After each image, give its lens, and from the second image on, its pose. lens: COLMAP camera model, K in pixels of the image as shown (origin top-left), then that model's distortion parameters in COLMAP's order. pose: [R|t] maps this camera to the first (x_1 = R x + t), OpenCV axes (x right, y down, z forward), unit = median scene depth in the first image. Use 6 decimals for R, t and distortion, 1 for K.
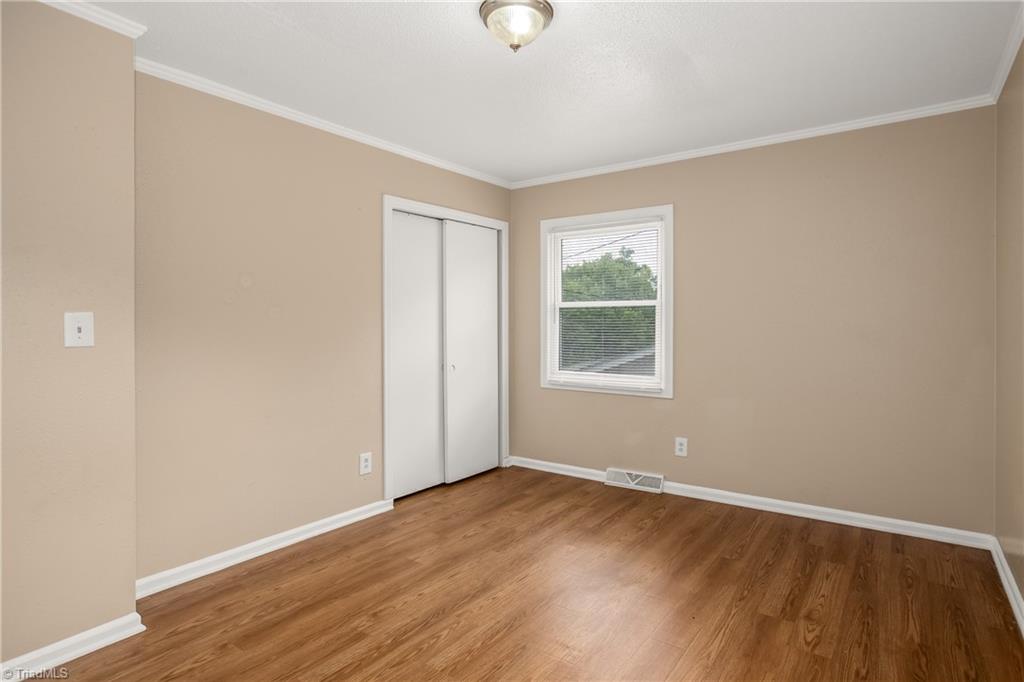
lens RADIAL K [[535.8, 0, 521.8], [0, 535.8, 341.7], [0, 0, 1]] dist [0.005197, 0.002681]
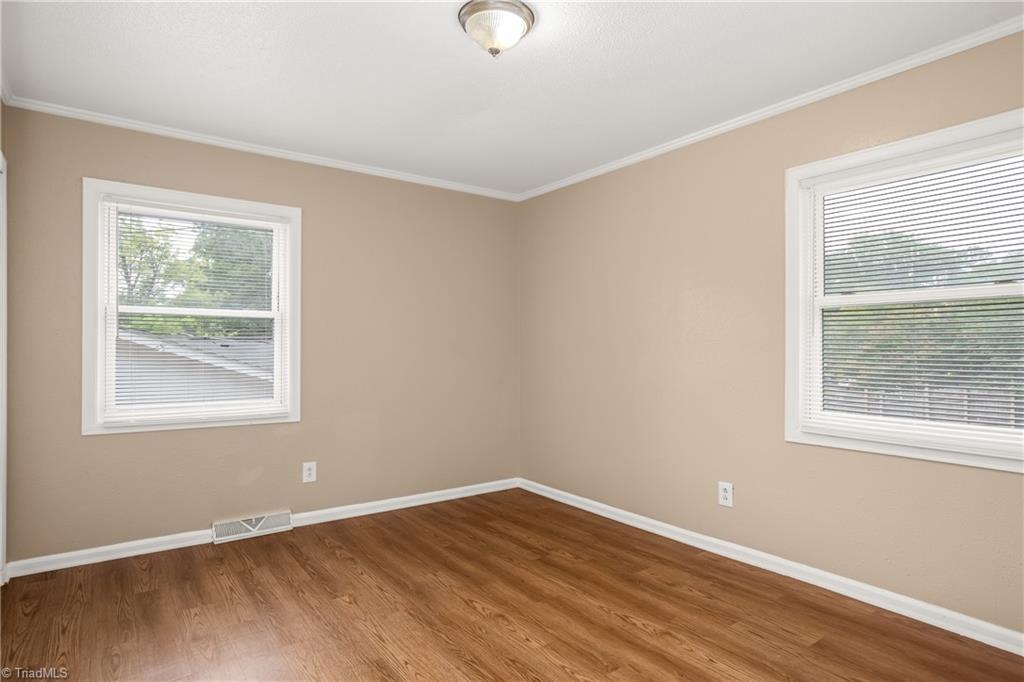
lens RADIAL K [[603.6, 0, 510.9], [0, 603.6, 347.3], [0, 0, 1]] dist [0.000656, 0.002372]
pose [[0.322721, -0.002552, 0.946491, -0.715352], [0.021718, 0.999753, -0.004709, -0.007941], [-0.946245, 0.022076, 0.322697, 0.410976]]
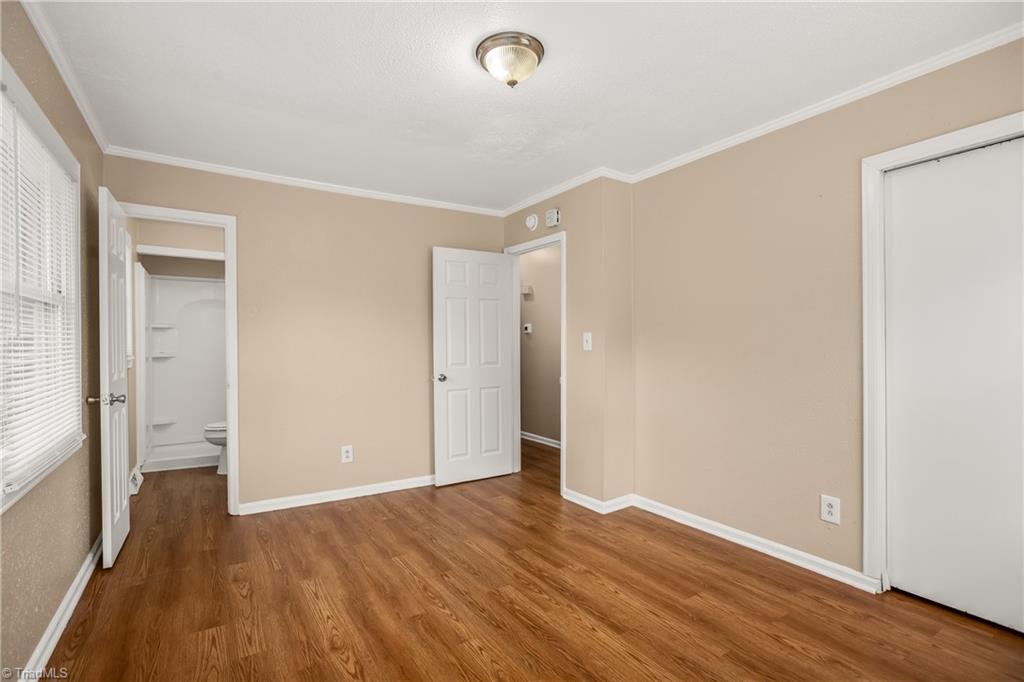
lens RADIAL K [[493.1, 0, 513.6], [0, 493.1, 345.9], [0, 0, 1]] dist [-0.023902, 0.007351]
pose [[-0.360364, 0.016574, -0.932664, 0.624921], [-0.015954, 0.999586, 0.023927, -0.029974], [0.932675, 0.023502, -0.359951, 0.917962]]
